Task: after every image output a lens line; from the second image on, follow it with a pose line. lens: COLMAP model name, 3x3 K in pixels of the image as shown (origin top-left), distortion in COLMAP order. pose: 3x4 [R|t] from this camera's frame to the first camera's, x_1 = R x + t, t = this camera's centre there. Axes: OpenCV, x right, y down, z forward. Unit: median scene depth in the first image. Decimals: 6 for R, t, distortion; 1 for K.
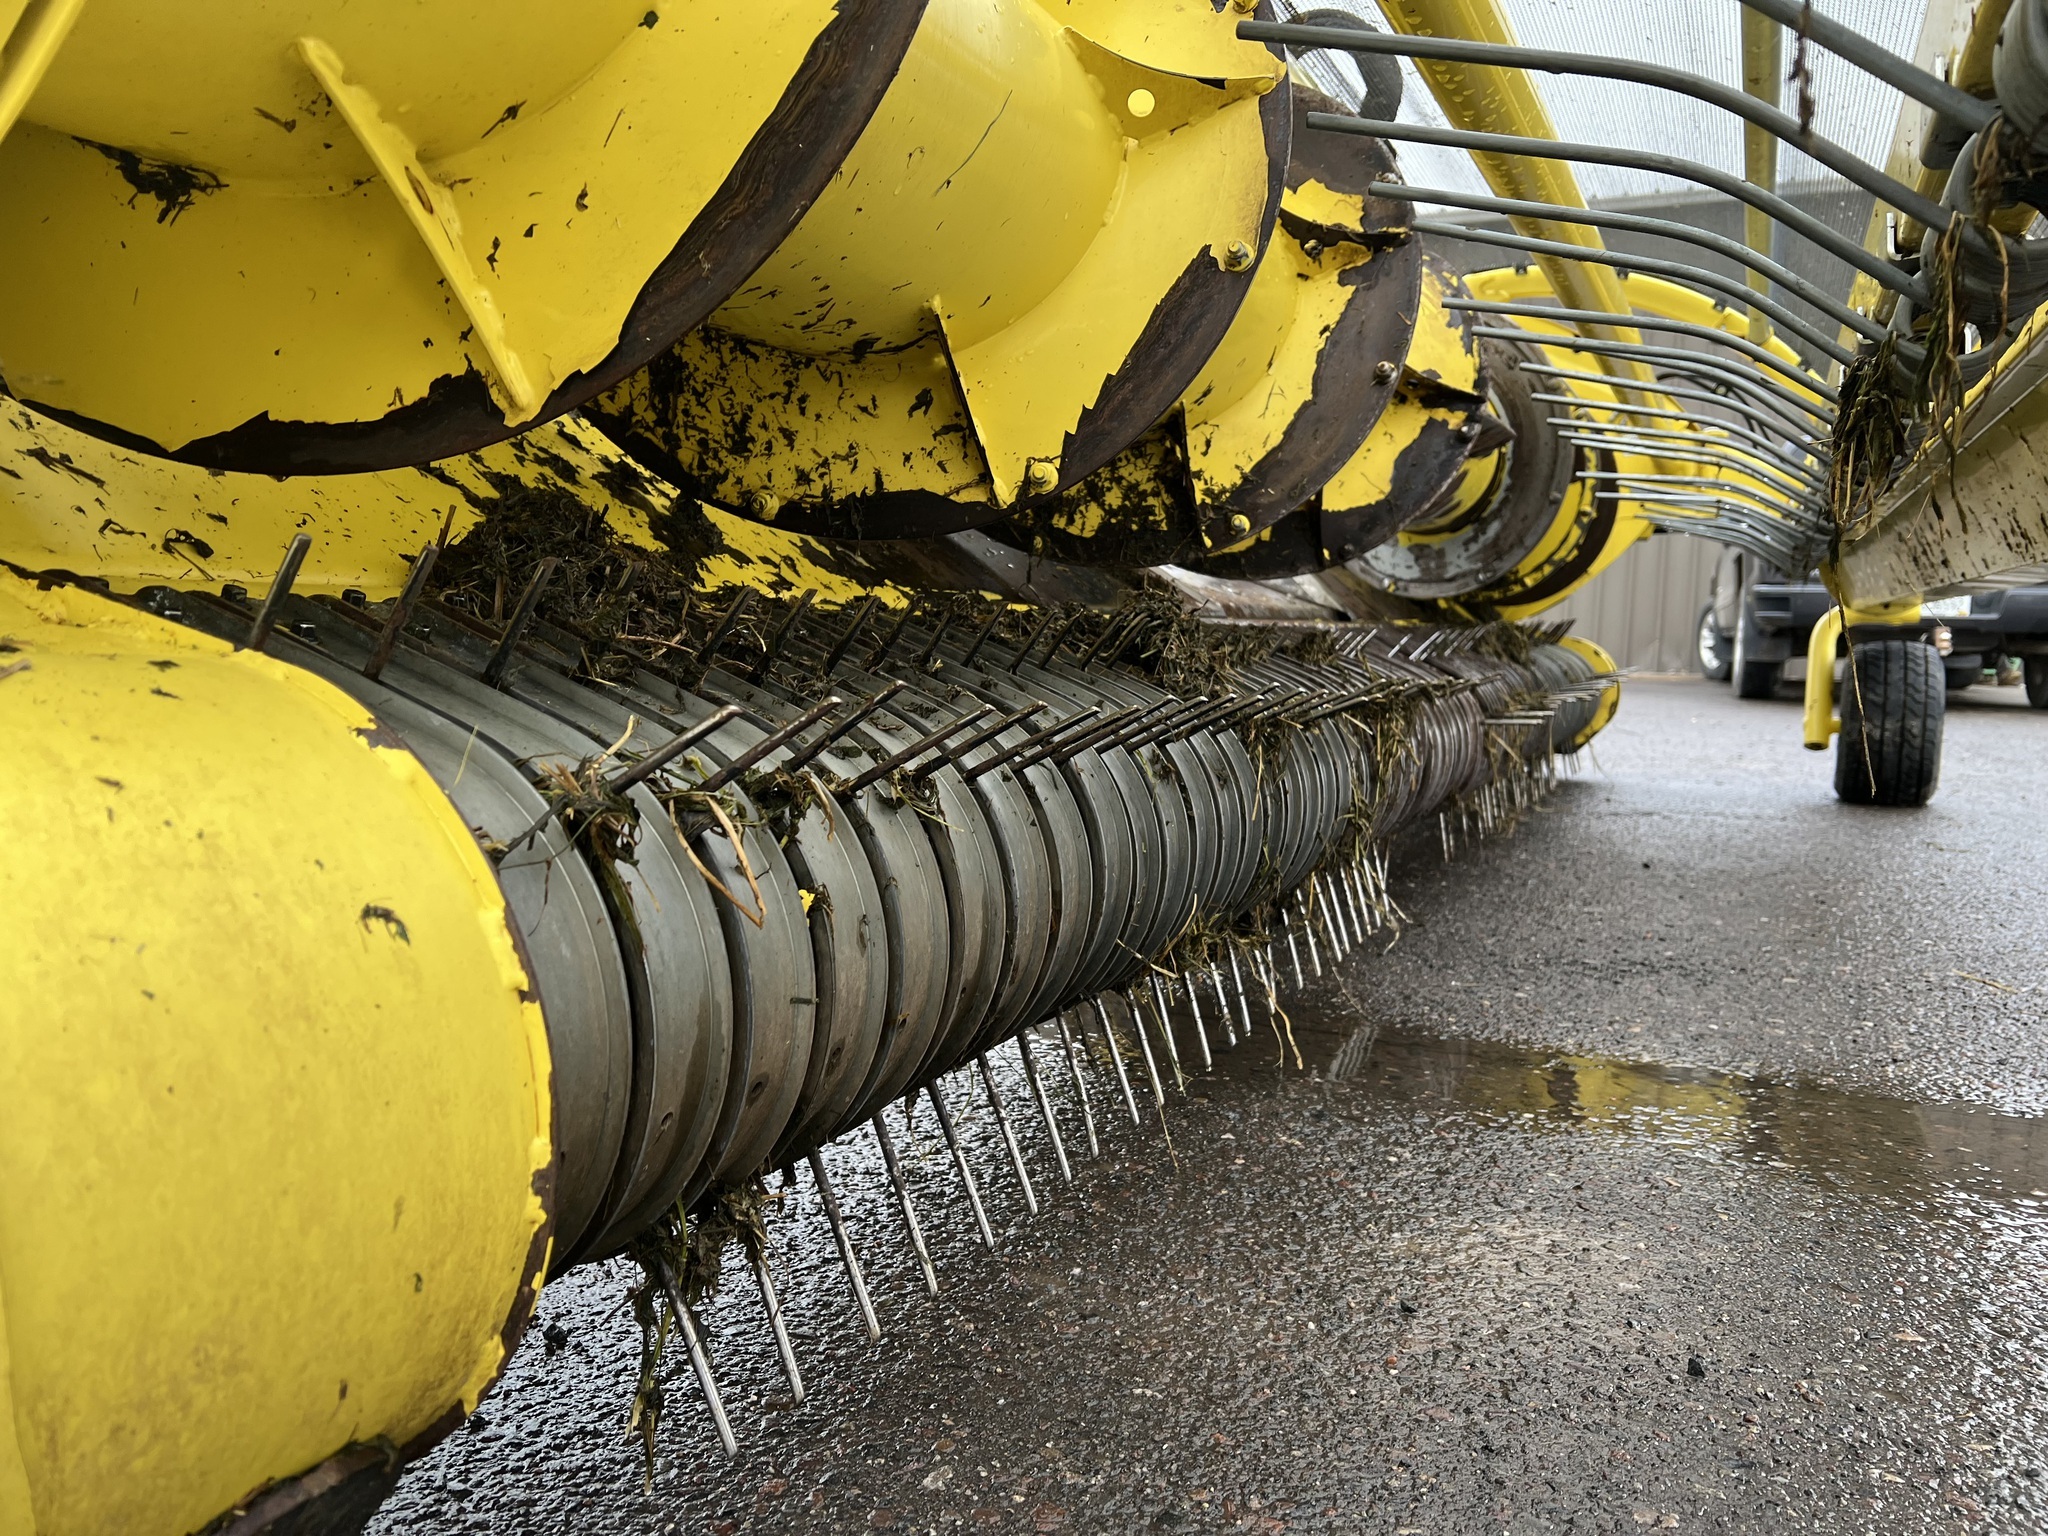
lens RADIAL K [[1548.0, 0, 1031.5], [0, 1548.0, 775.7], [0, 0, 1]] dist [0.050416, -0.057131]
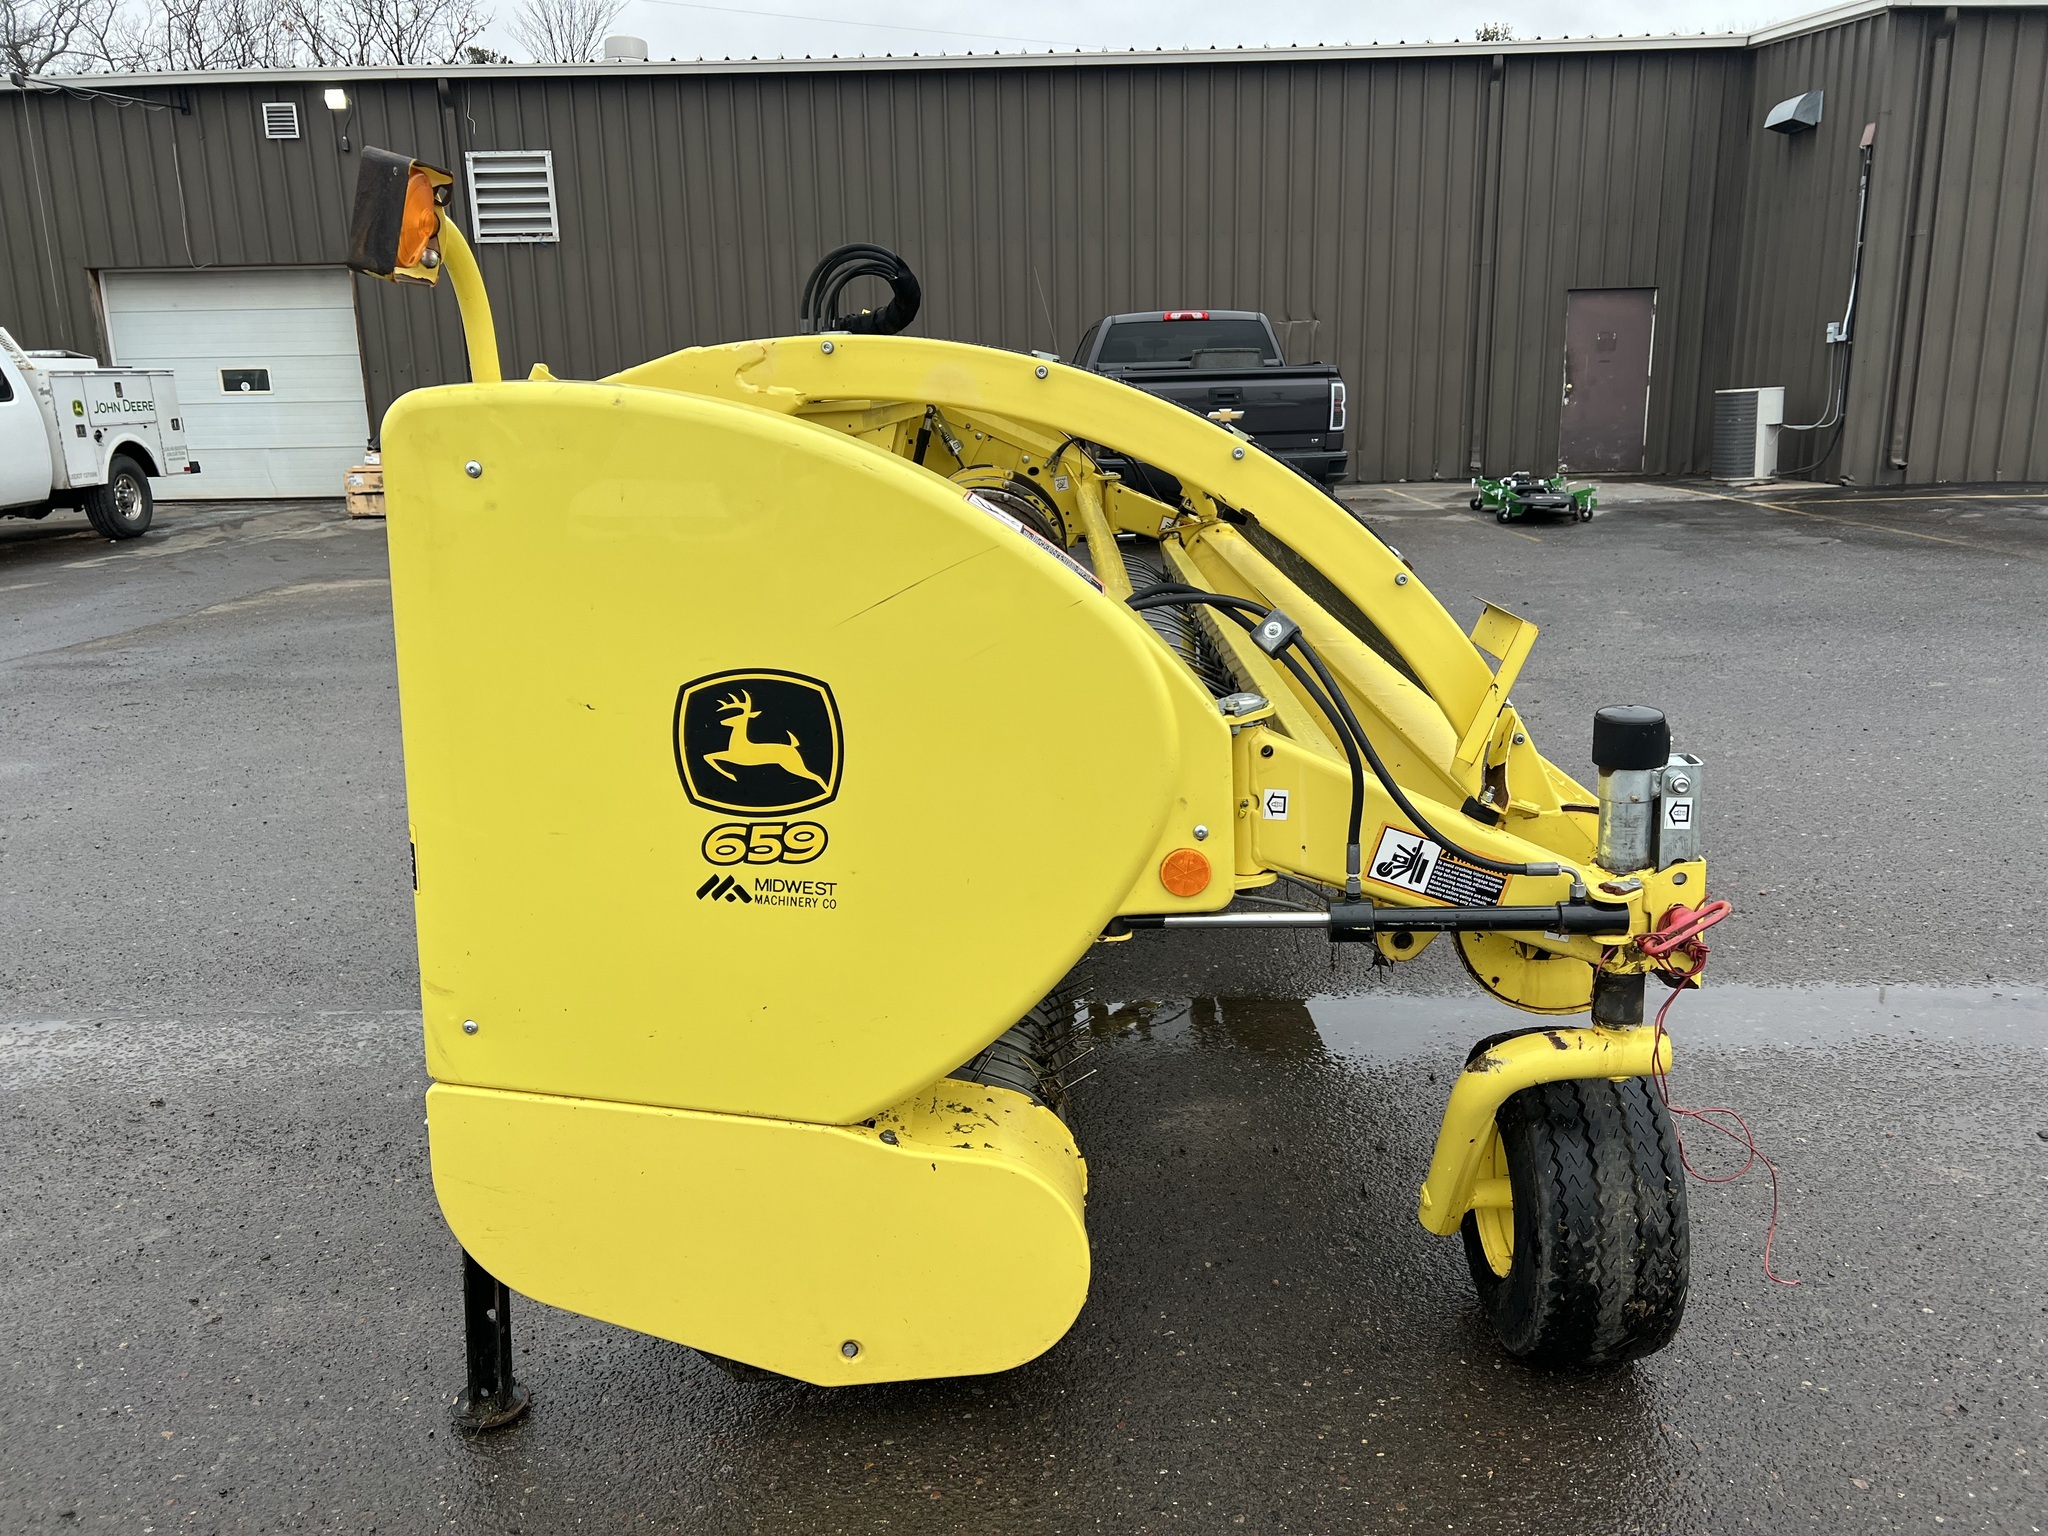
lens RADIAL K [[1548.0, 0, 1041.8], [0, 1548.0, 758.5], [0, 0, 1]] dist [0.050416, -0.057131]
pose [[0.909906, -0.139407, 0.390688, -1.439586], [0.081716, 0.983620, 0.160665, -1.208235], [-0.406687, -0.114264, 0.906394, -1.995889]]
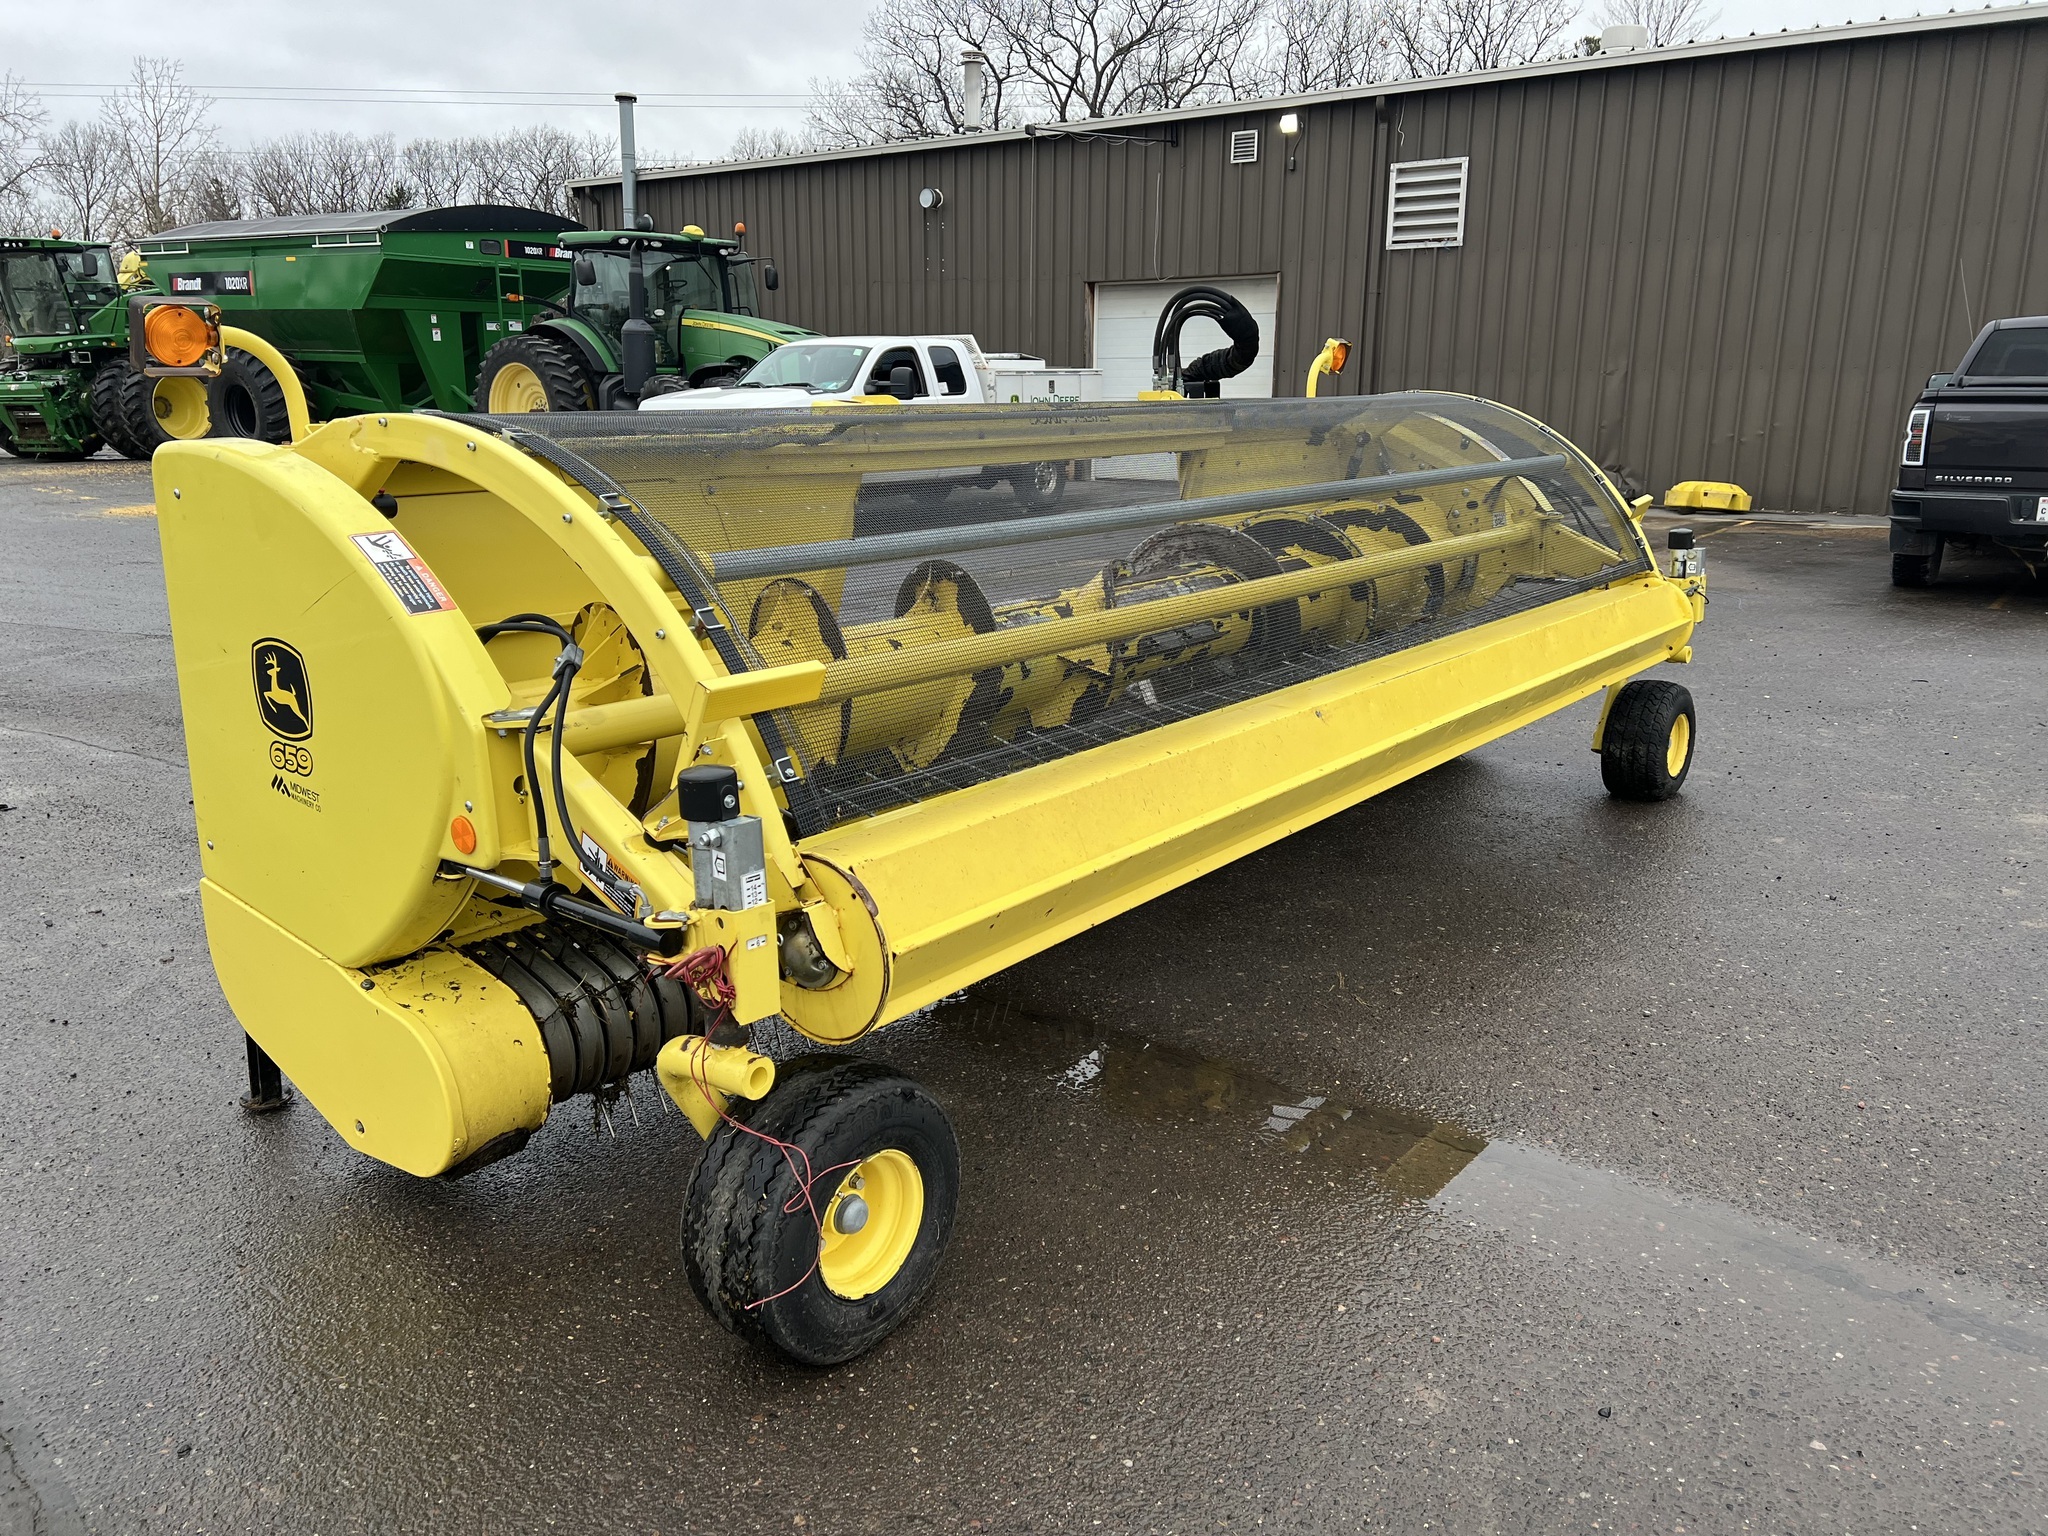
lens RADIAL K [[1548.0, 0, 1030.4], [0, 1548.0, 775.1], [0, 0, 1]] dist [0.050416, -0.057131]
pose [[0.972942, 0.033382, -0.228624, 1.898457], [0.001111, 0.988820, 0.149107, -1.217905], [0.231045, -0.145326, 0.962028, -2.769378]]
